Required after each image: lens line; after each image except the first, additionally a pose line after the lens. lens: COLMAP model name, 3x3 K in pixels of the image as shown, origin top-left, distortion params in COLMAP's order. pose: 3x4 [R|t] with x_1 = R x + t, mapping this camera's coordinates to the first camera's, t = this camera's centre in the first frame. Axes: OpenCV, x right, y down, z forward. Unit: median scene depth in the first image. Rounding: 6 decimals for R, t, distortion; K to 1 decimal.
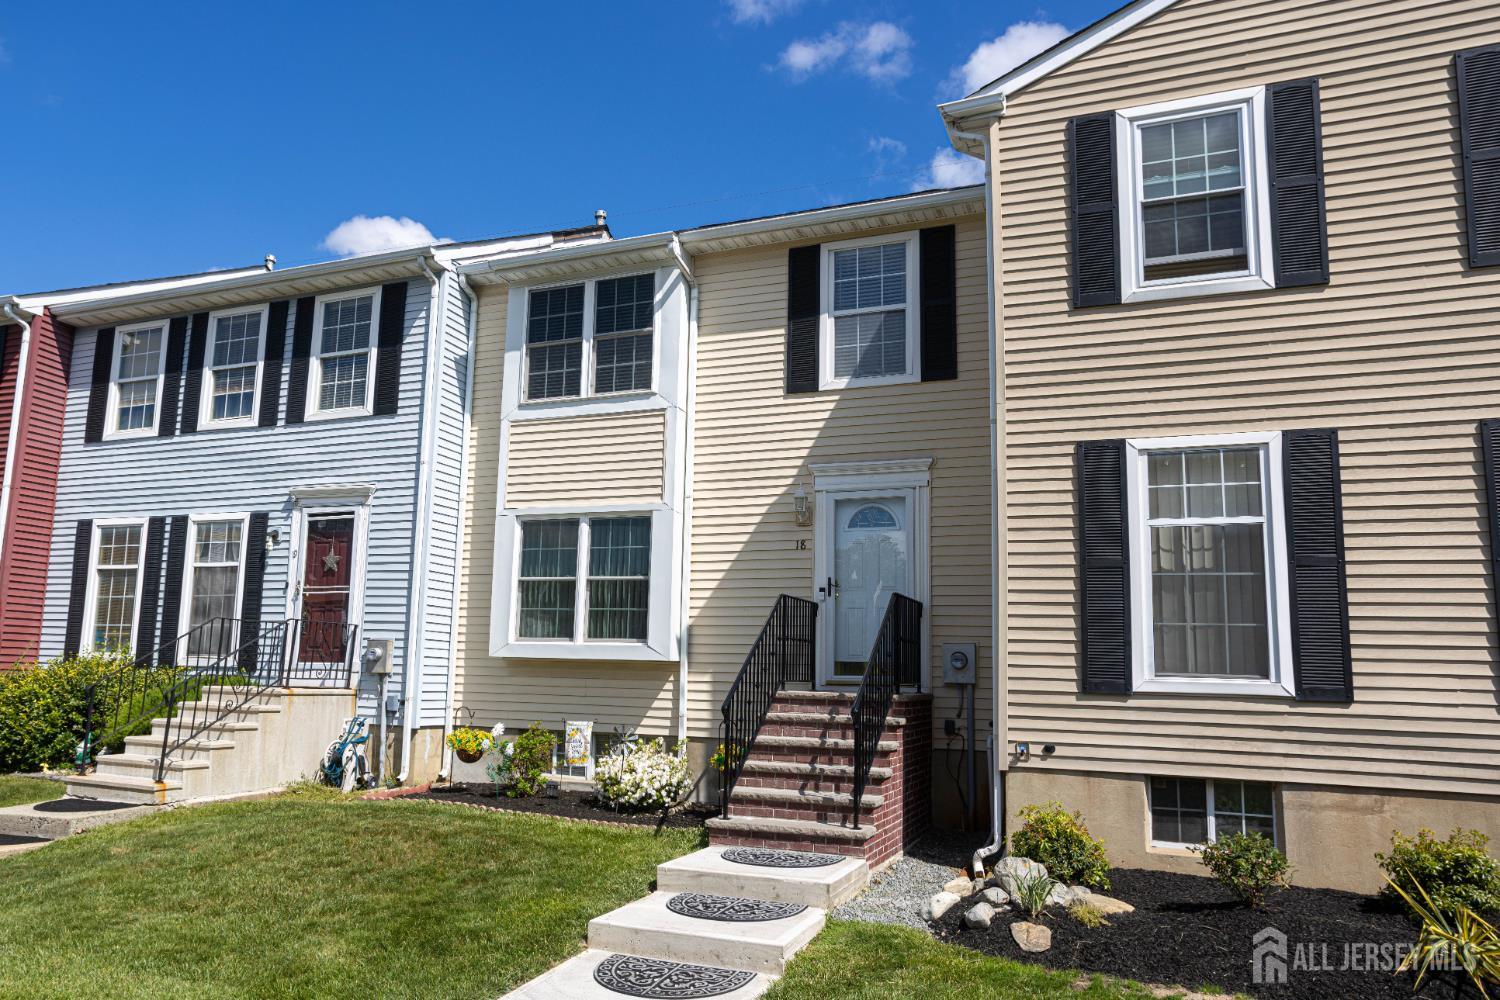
lens RADIAL K [[1056.3, 0, 749.0], [0, 1056.3, 519.8], [0, 0, 1]] dist [-0.000425, 0.002505]
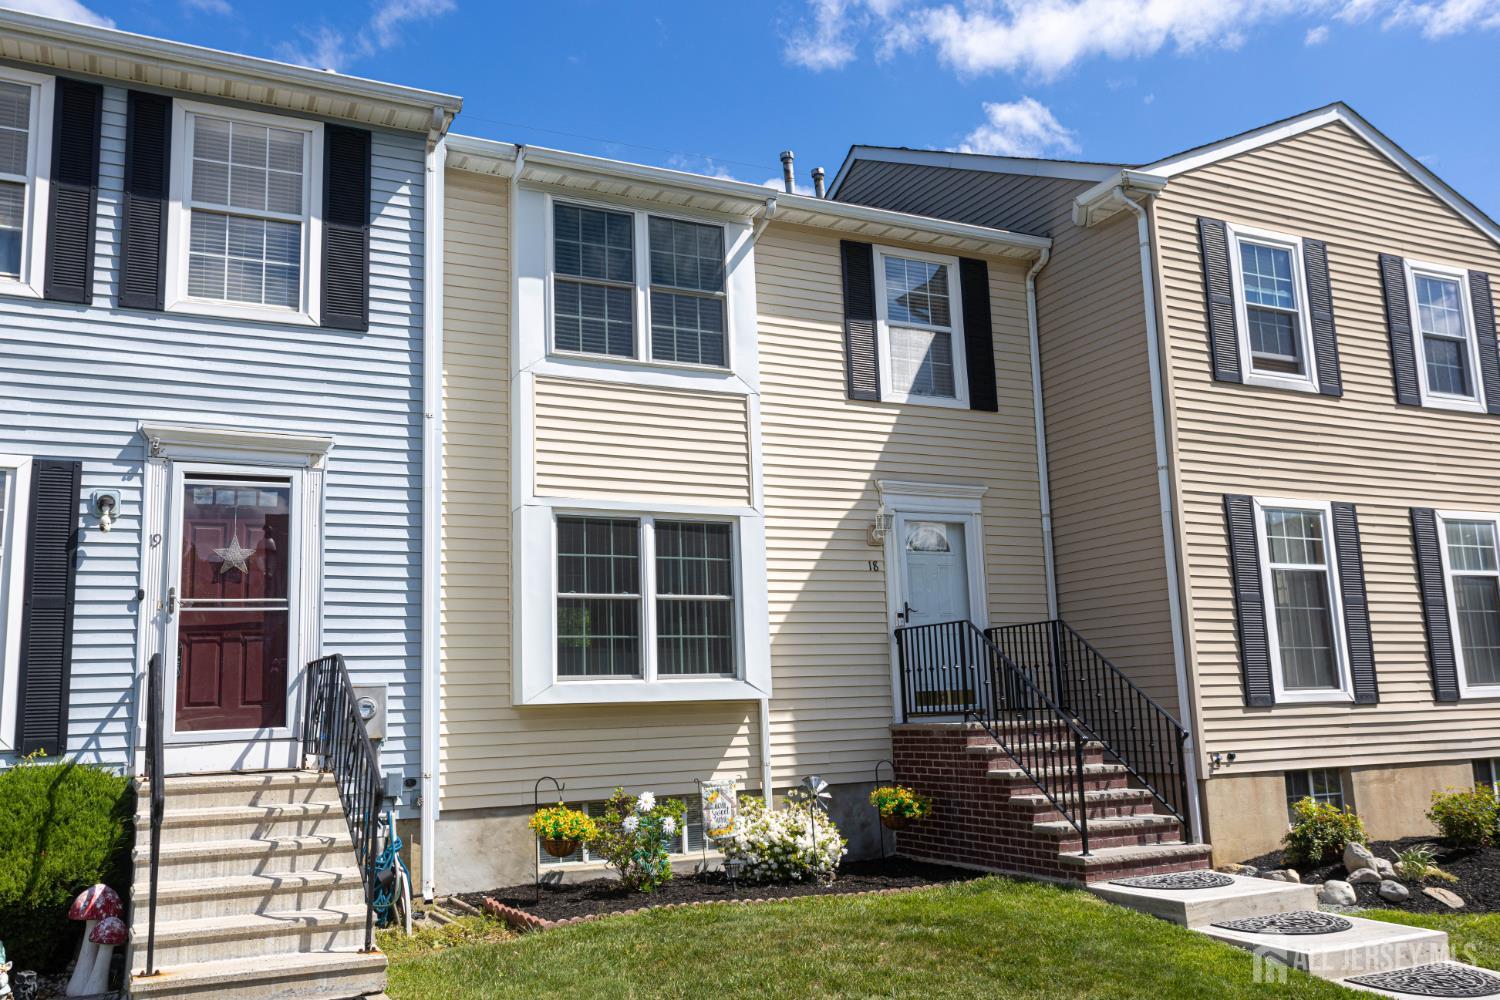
lens RADIAL K [[1207.0, 0, 788.4], [0, 1207.0, 503.0], [0, 0, 1]] dist [0.021909, 0.007314]
pose [[0.663465, 0.080777, 0.743835, -0.766291], [-0.061387, 0.996680, -0.053480, 0.028947], [-0.745685, -0.010180, 0.666221, 0.345557]]
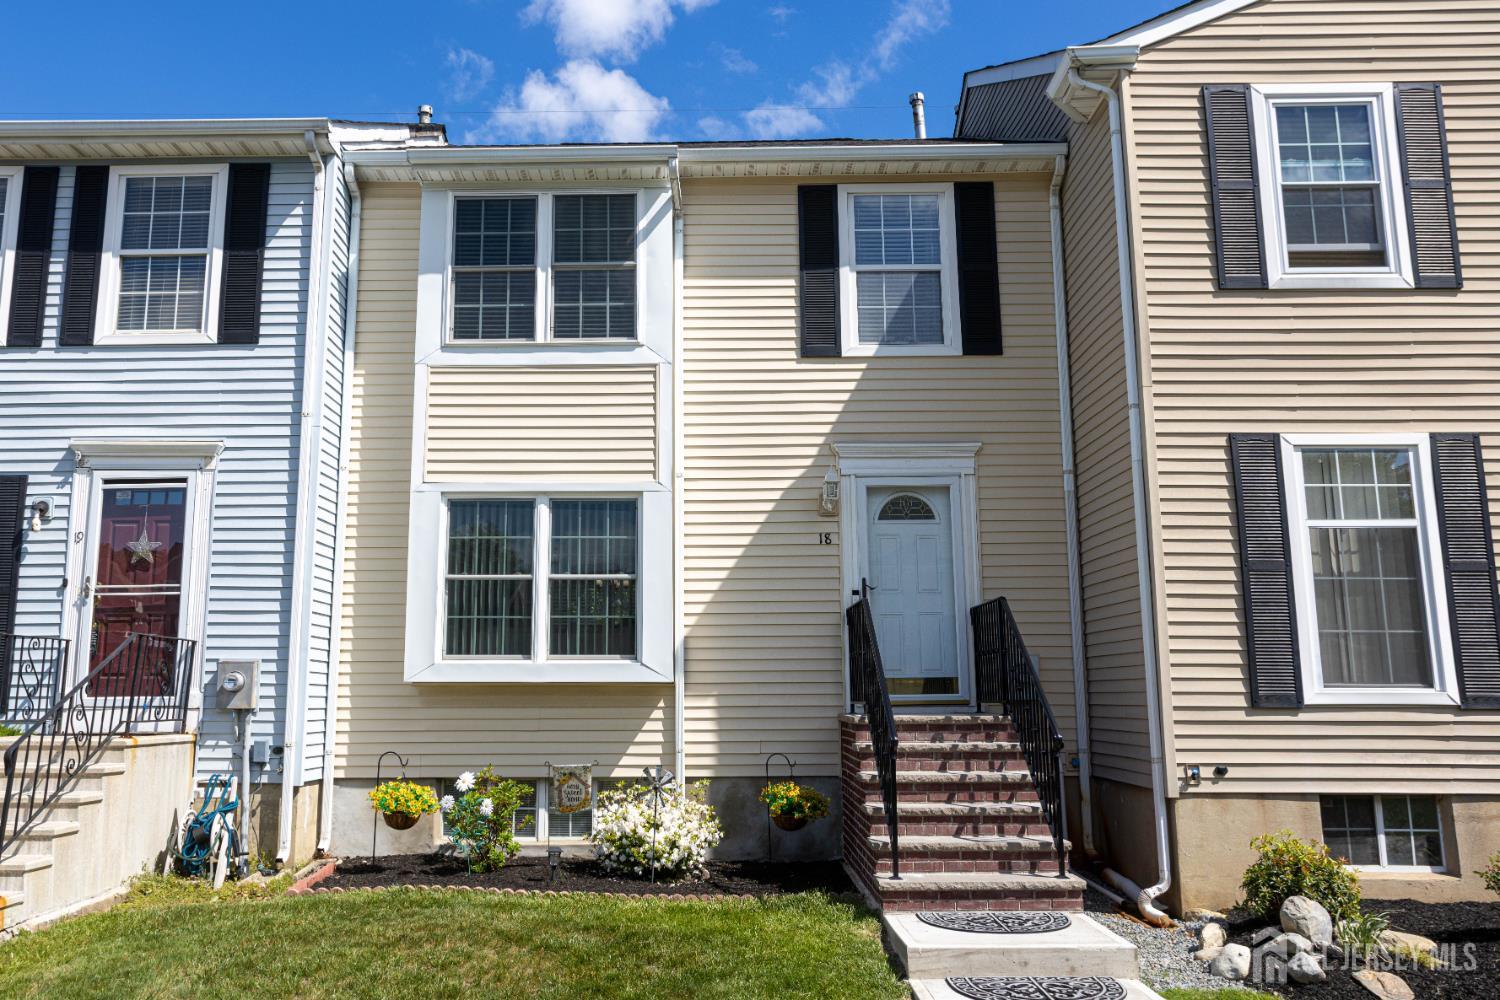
lens RADIAL K [[1202.2, 0, 746.0], [0, 1202.2, 477.1], [0, 0, 1]] dist [-0.004526, 0.030132]
pose [[0.930969, 0.037985, 0.363116, -0.346696], [-0.027857, 0.999064, -0.033090, 0.008042], [-0.364033, 0.020691, 0.931156, 0.133247]]
